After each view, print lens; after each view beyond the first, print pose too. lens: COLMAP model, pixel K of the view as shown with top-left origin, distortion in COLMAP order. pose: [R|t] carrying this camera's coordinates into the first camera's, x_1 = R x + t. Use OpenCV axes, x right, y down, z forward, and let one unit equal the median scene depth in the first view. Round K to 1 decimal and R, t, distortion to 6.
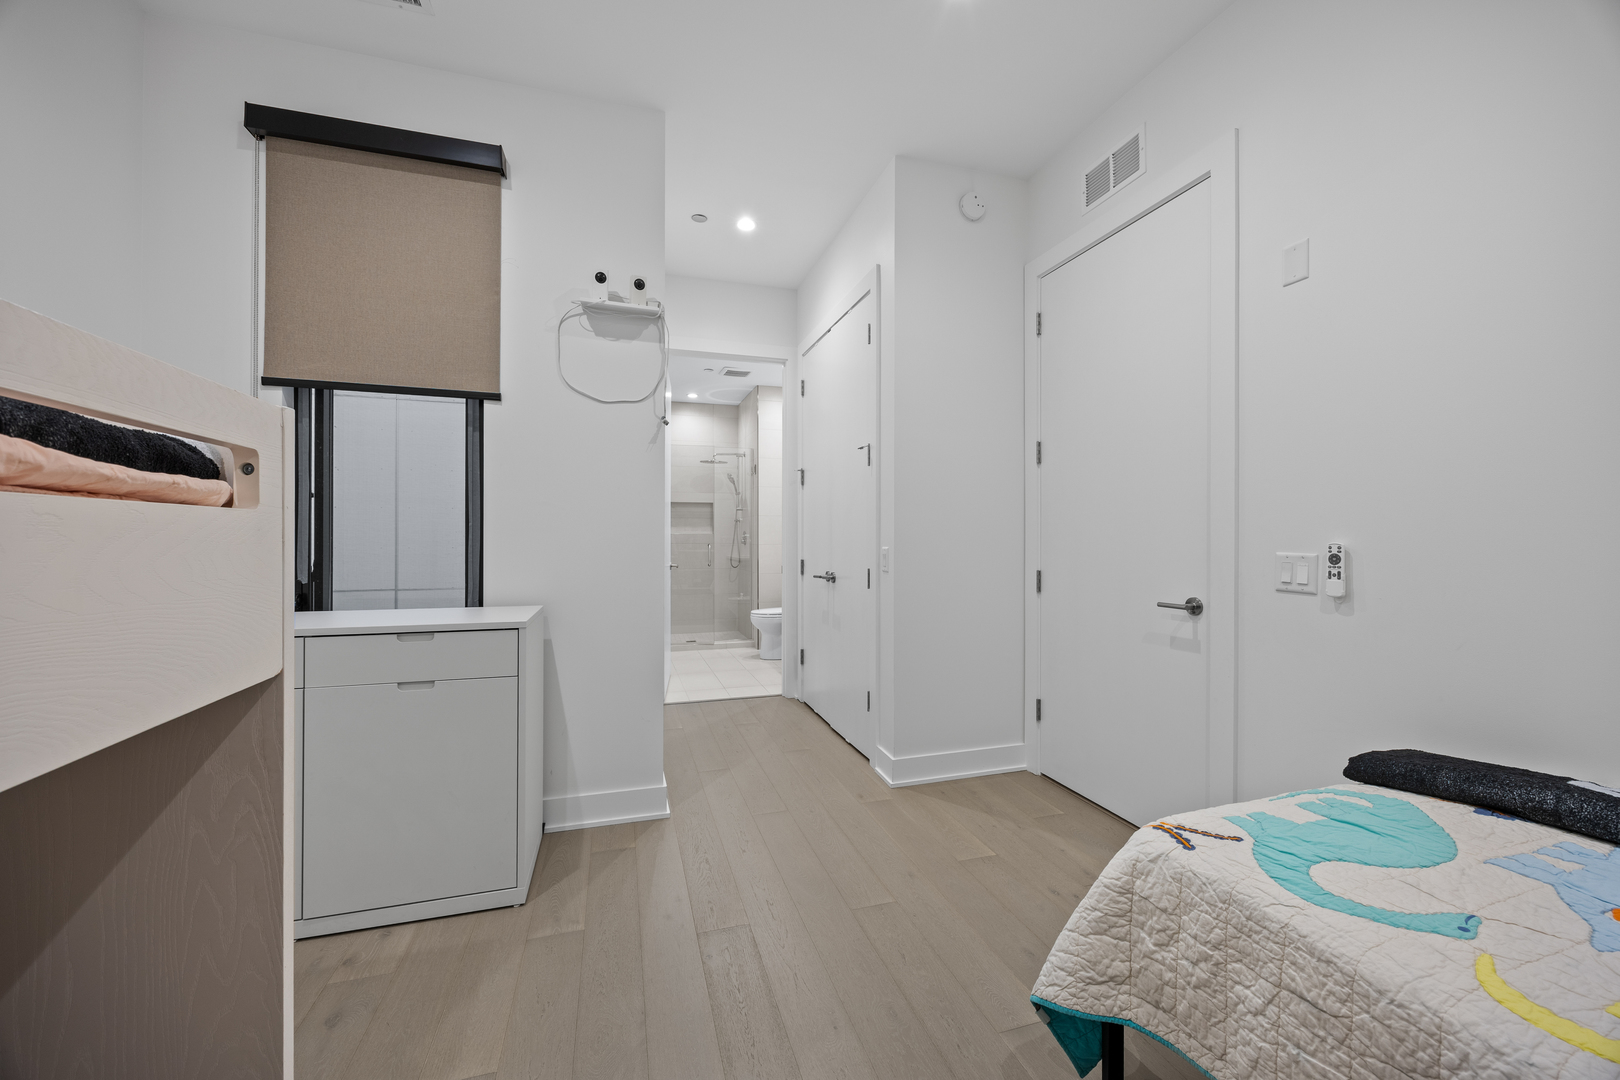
lens RADIAL K [[619.9, 0, 809.5], [0, 619.9, 538.8], [0, 0, 1]] dist [-0.000525, -0.000723]
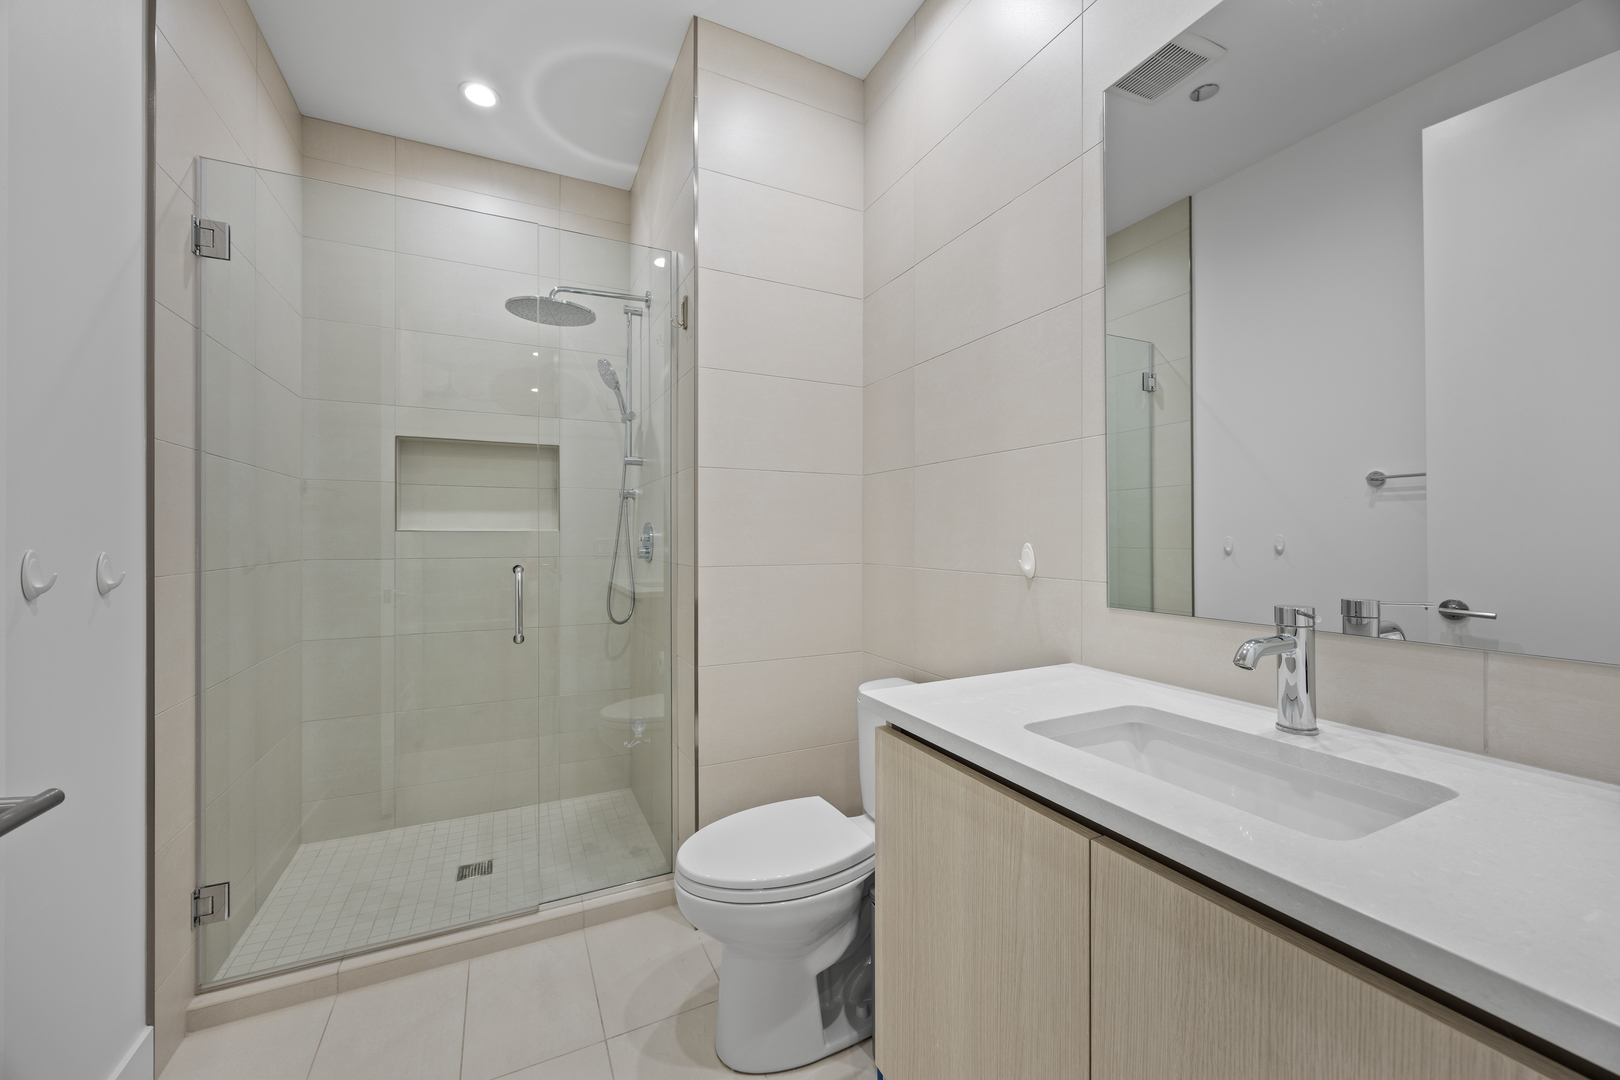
lens RADIAL K [[619.9, 0, 815.5], [0, 619.9, 536.8], [0, 0, 1]] dist [-0.000525, -0.000723]
pose [[0.985068, 0.000901, 0.172162, -0.070484], [-0.000325, 0.999994, -0.003374, -0.002669], [-0.172164, 0.003268, 0.985063, 0.626174]]
